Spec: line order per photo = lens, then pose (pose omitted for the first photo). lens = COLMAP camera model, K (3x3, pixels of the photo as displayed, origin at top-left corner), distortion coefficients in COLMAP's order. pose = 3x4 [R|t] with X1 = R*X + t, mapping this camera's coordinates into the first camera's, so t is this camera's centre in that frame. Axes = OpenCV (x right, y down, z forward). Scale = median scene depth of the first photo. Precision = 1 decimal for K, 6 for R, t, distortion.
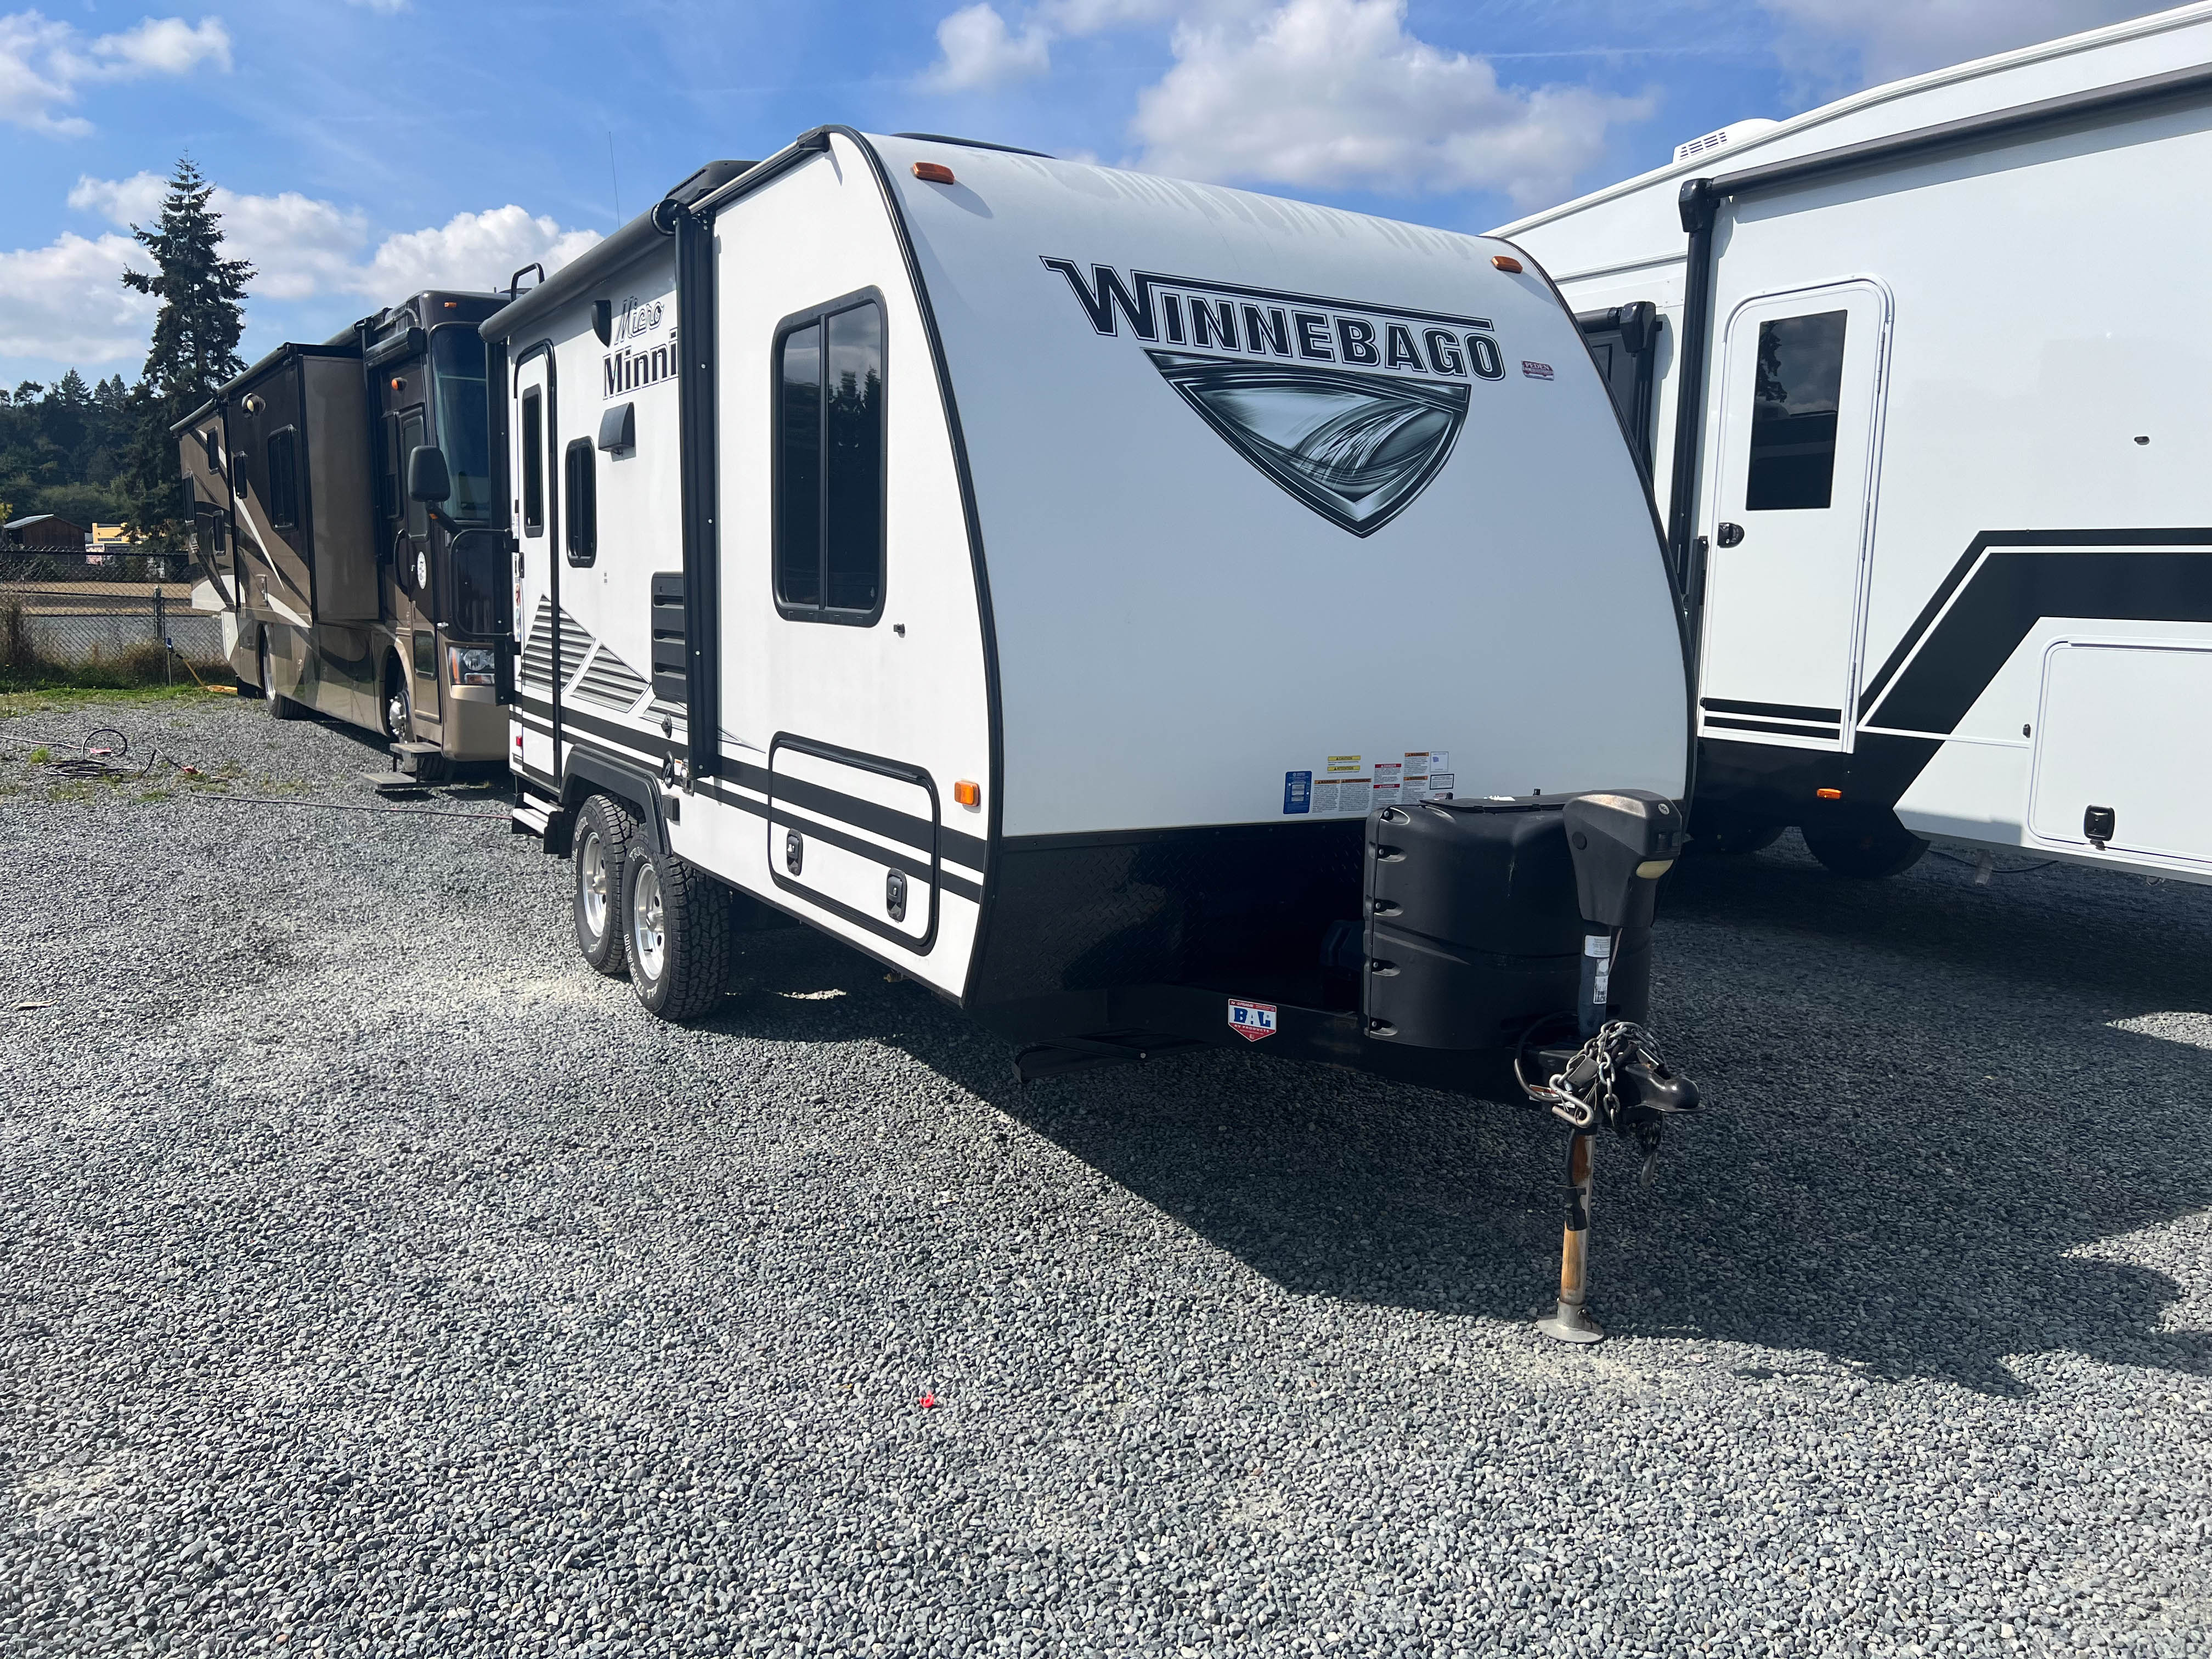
lens RADIAL K [[1667.0, 0, 1100.9], [0, 1667.0, 835.5], [0, 0, 1]] dist [0.051557, -0.062427]
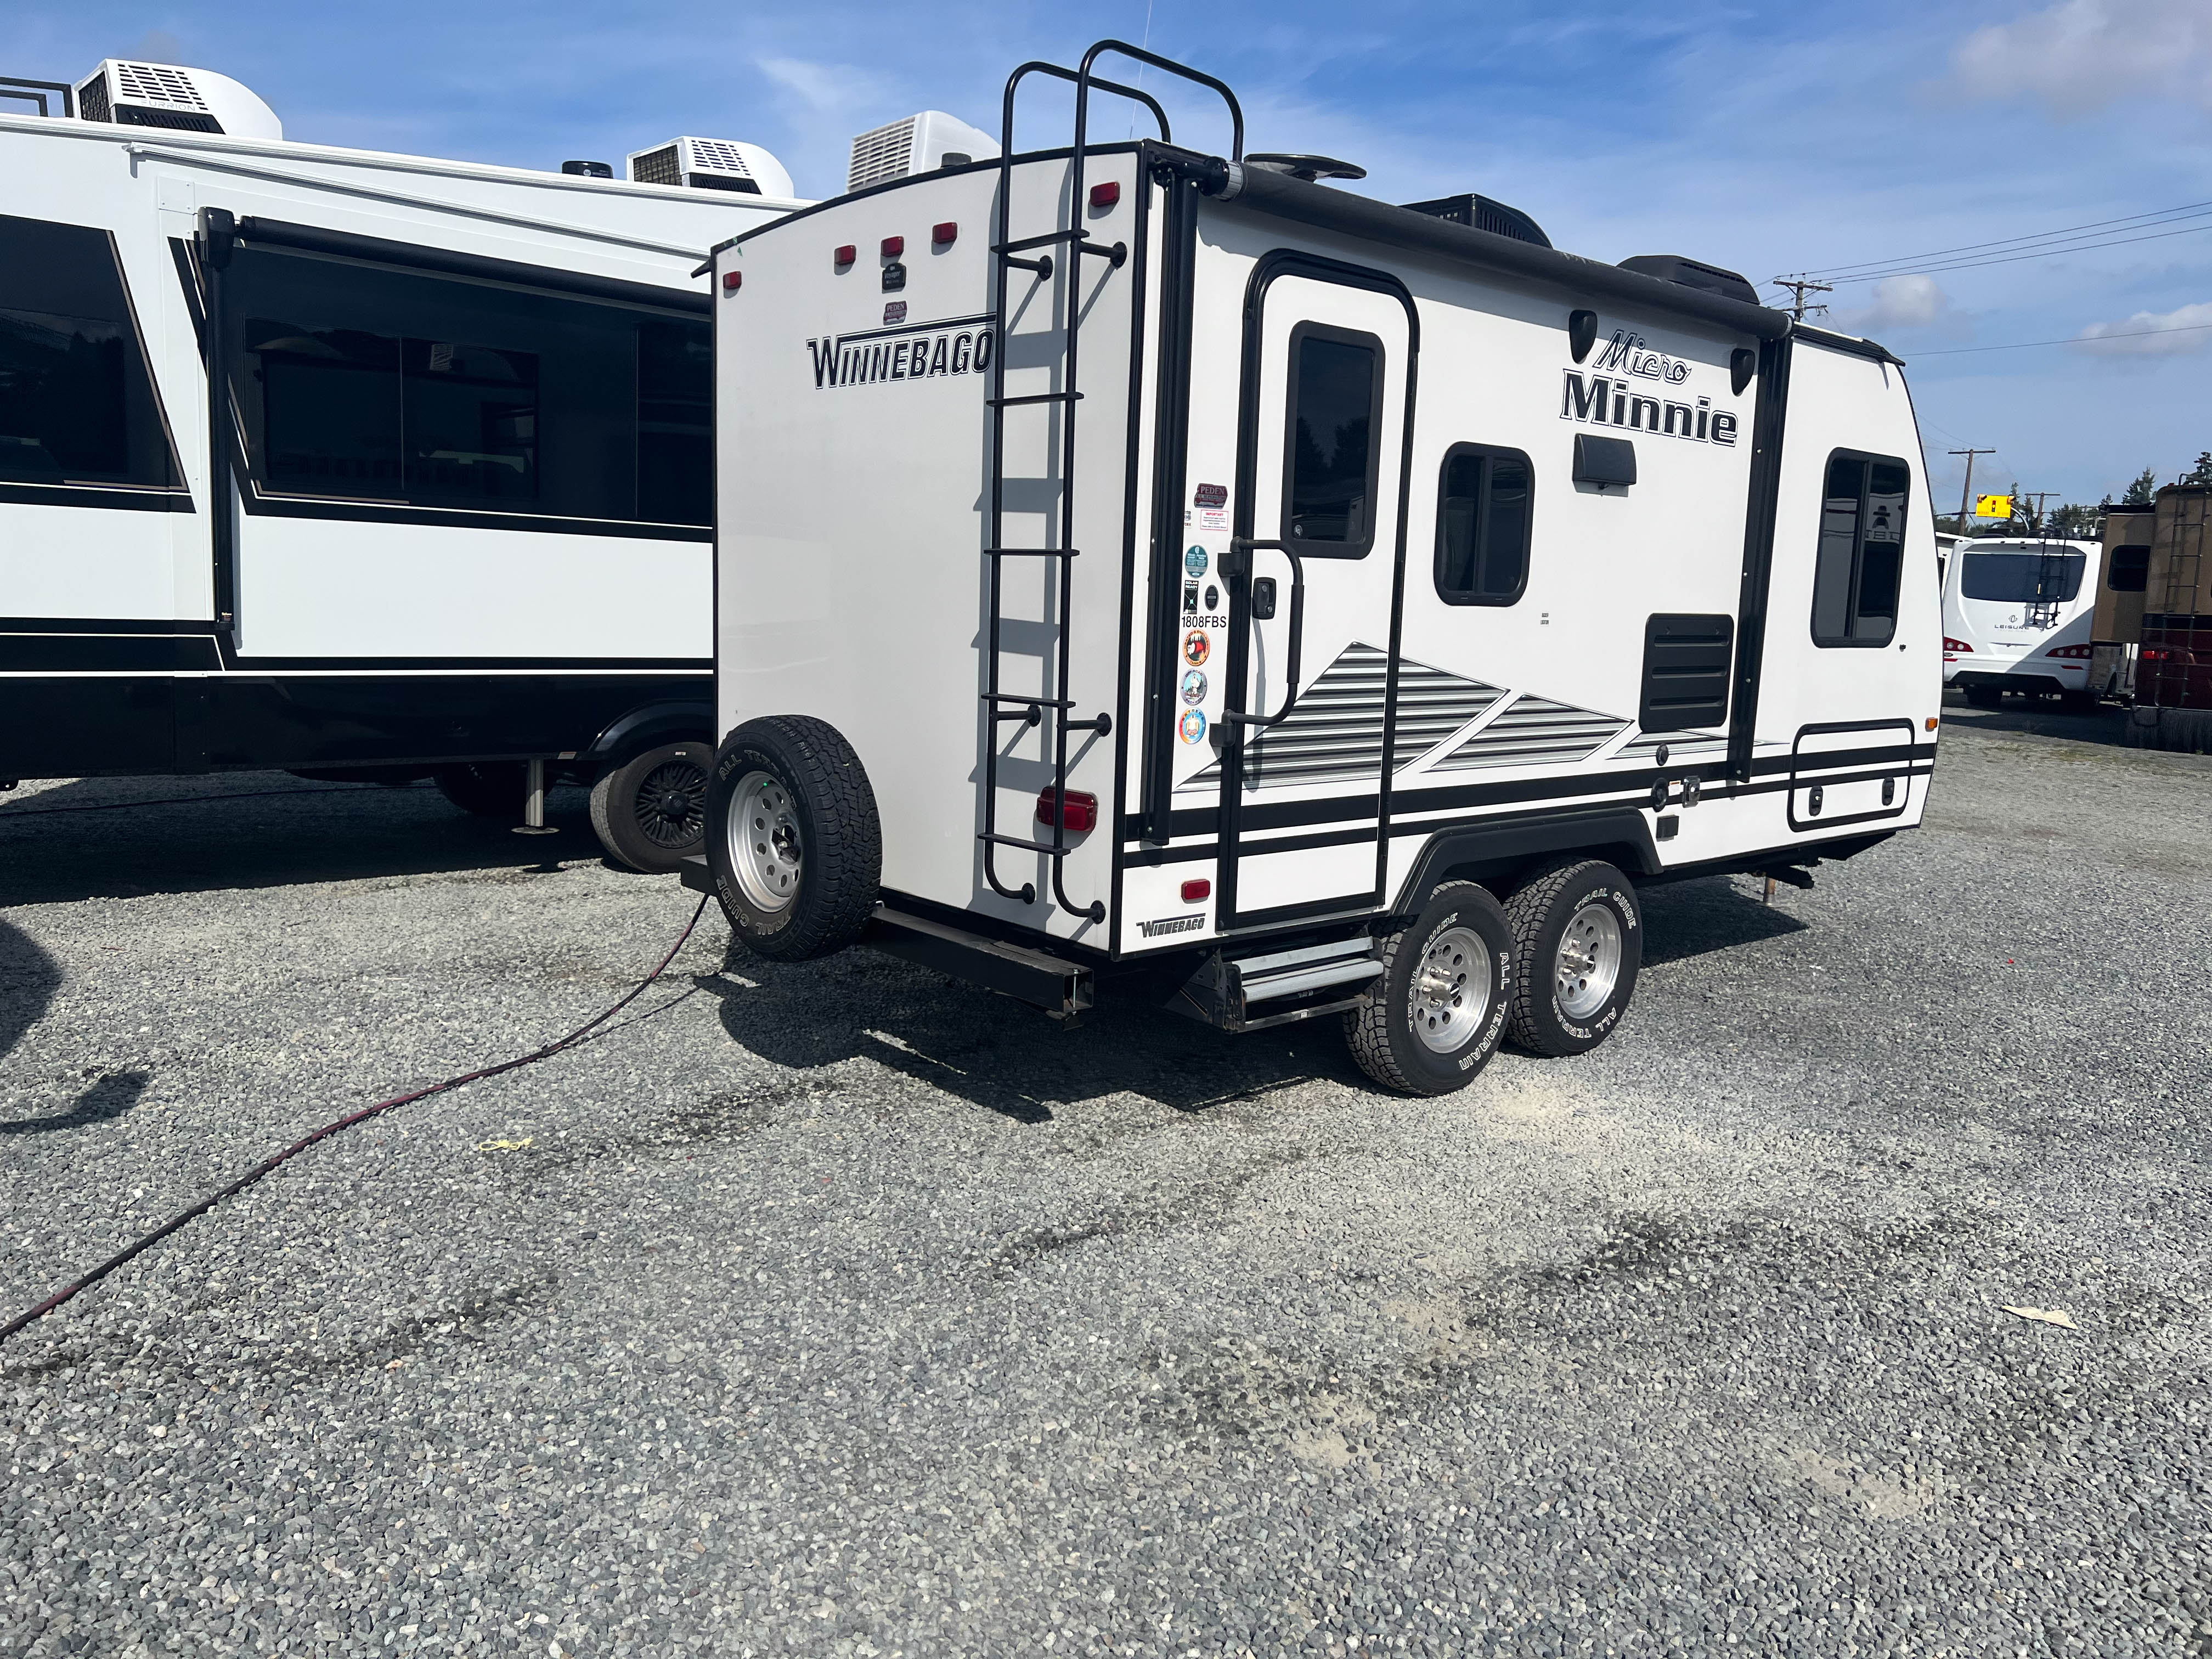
lens RADIAL K [[1667.0, 0, 1110.9], [0, 1667.0, 835.0], [0, 0, 1]] dist [0.051557, -0.062427]
pose [[-0.198204, -0.180255, 0.963444, -1.210410], [0.102719, 0.973712, 0.203308, -0.264962], [-0.974764, 0.139261, -0.174478, 1.502483]]
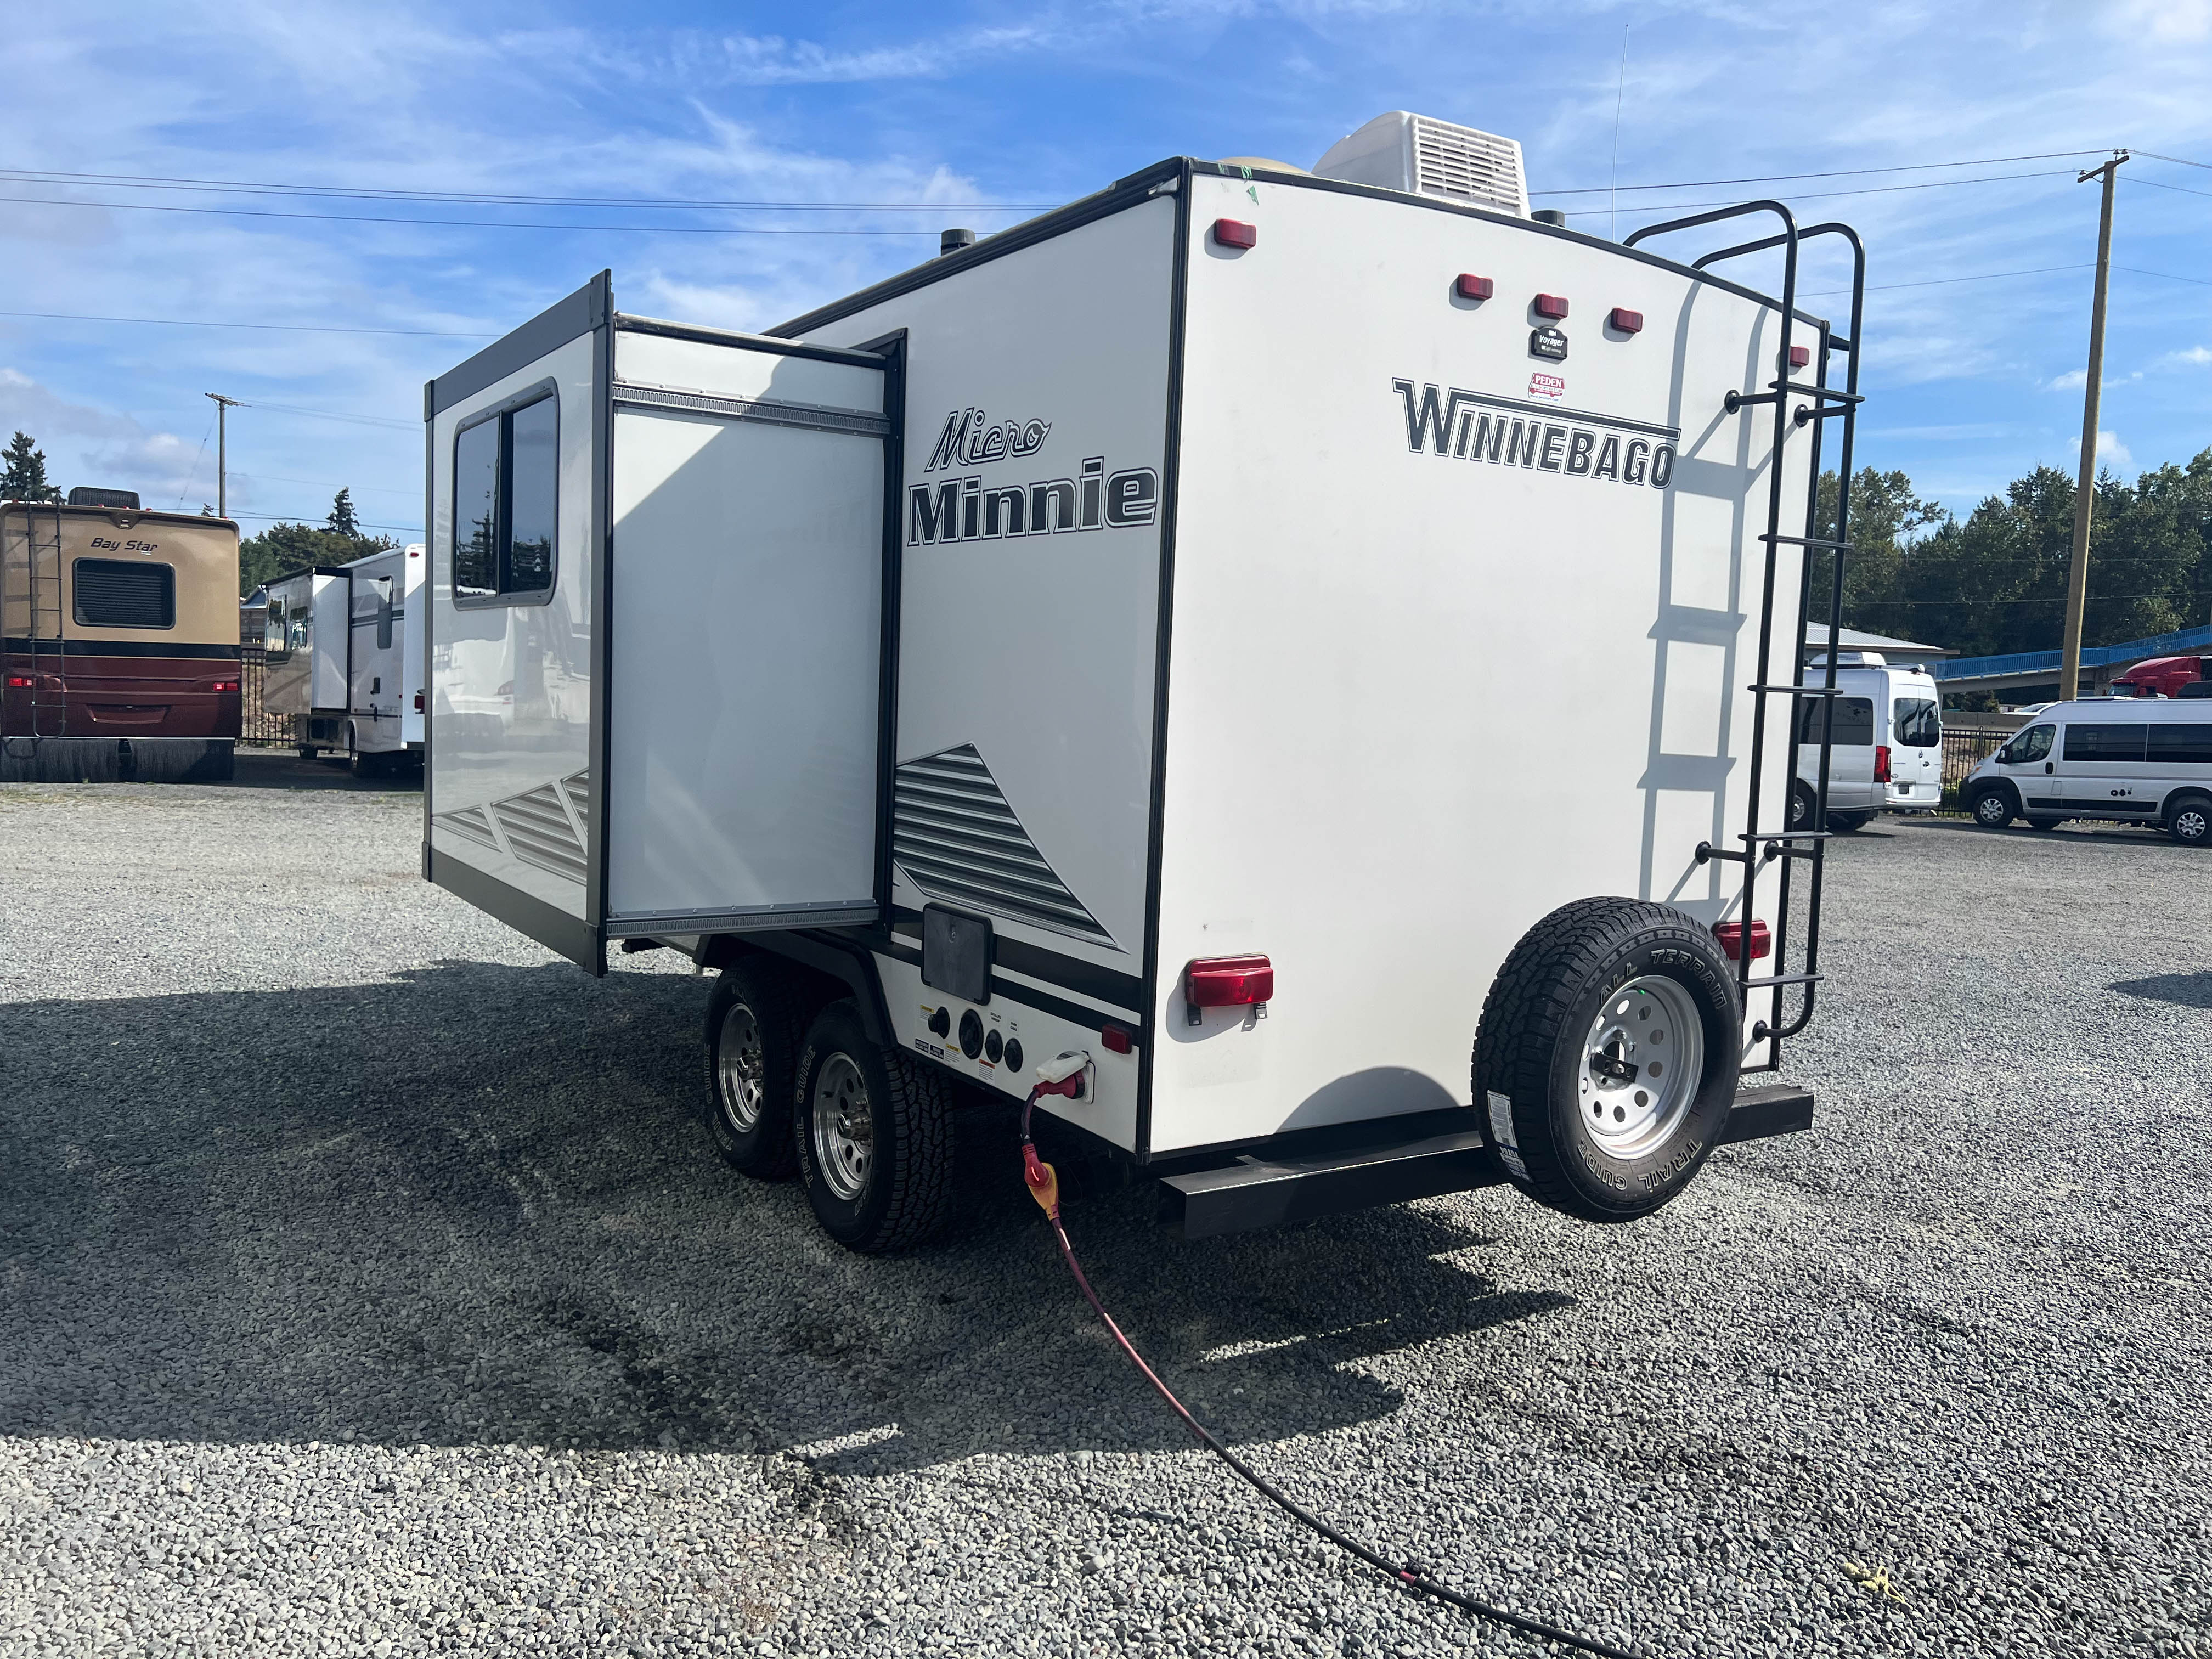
lens RADIAL K [[1667.0, 0, 1122.7], [0, 1667.0, 805.6], [0, 0, 1]] dist [0.051557, -0.062427]
pose [[-0.995977, -0.060384, -0.066203, -0.103897], [-0.073373, 0.973692, 0.215733, -0.330755], [0.051434, 0.219723, -0.974206, 2.127195]]
